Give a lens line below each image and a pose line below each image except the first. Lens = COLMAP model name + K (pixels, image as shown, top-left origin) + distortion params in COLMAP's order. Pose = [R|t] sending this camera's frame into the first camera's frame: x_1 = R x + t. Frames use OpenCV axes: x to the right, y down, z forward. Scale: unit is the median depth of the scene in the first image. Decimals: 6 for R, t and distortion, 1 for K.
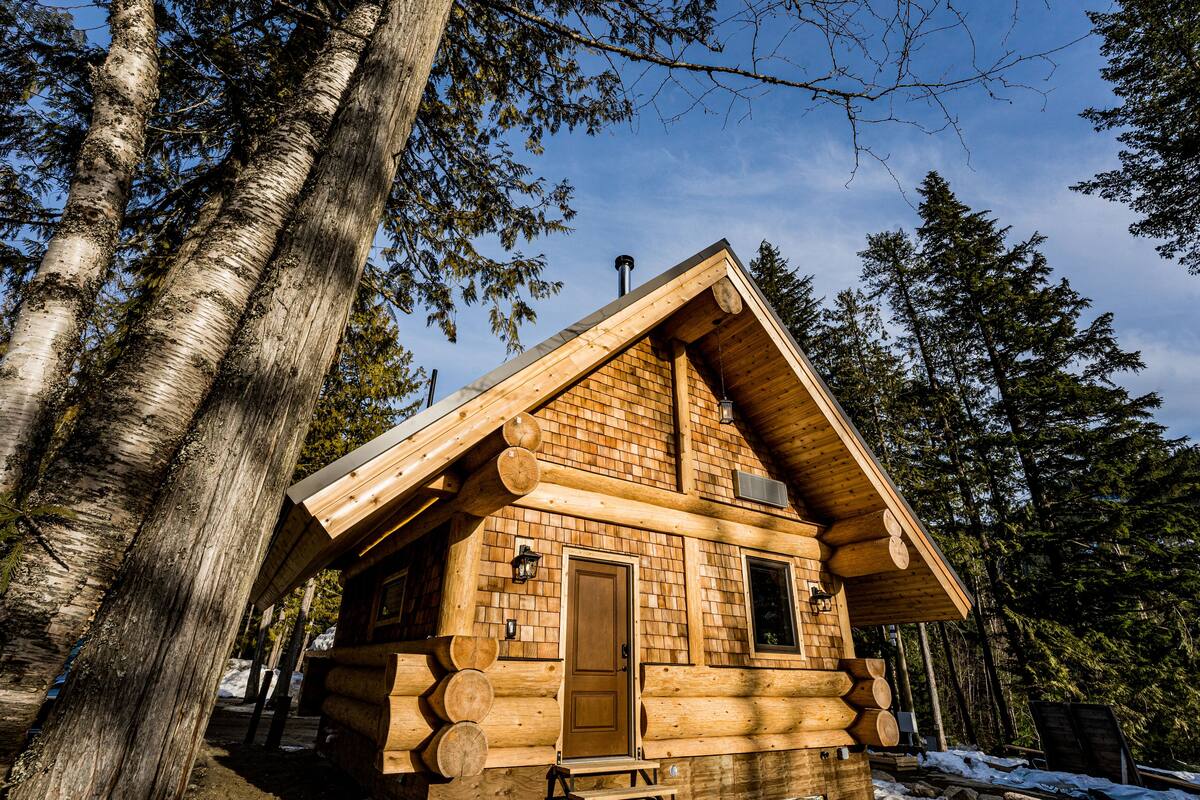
lens RADIAL K [[542.2, 0, 600.0], [0, 542.2, 400.0], [0, 0, 1]] dist [-0.019390, 0.000489]
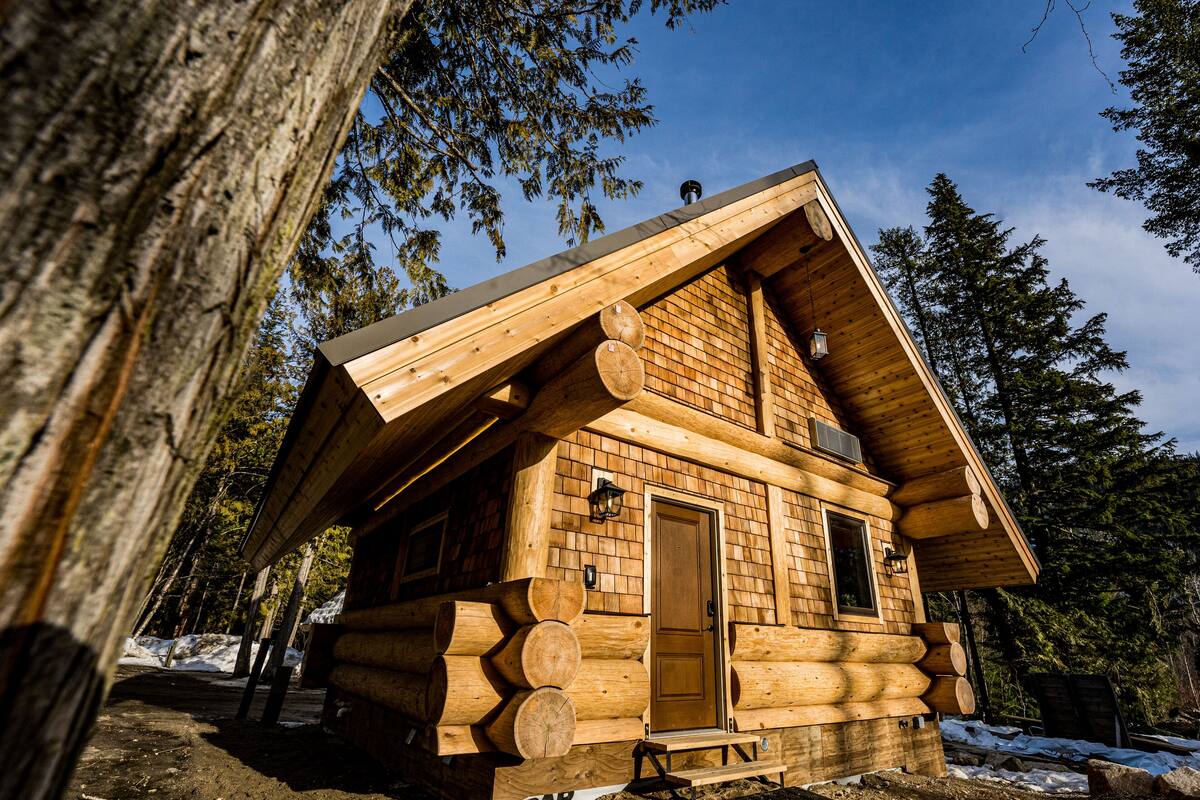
lens RADIAL K [[534.4, 0, 649.1], [0, 534.4, 404.0], [0, 0, 1]] dist [-0.024512, -0.000151]
pose [[0.995957, 0.037104, 0.081805, -0.103083], [-0.039858, 0.998683, 0.032297, 0.093121], [-0.080499, -0.035427, 0.996125, 0.141264]]
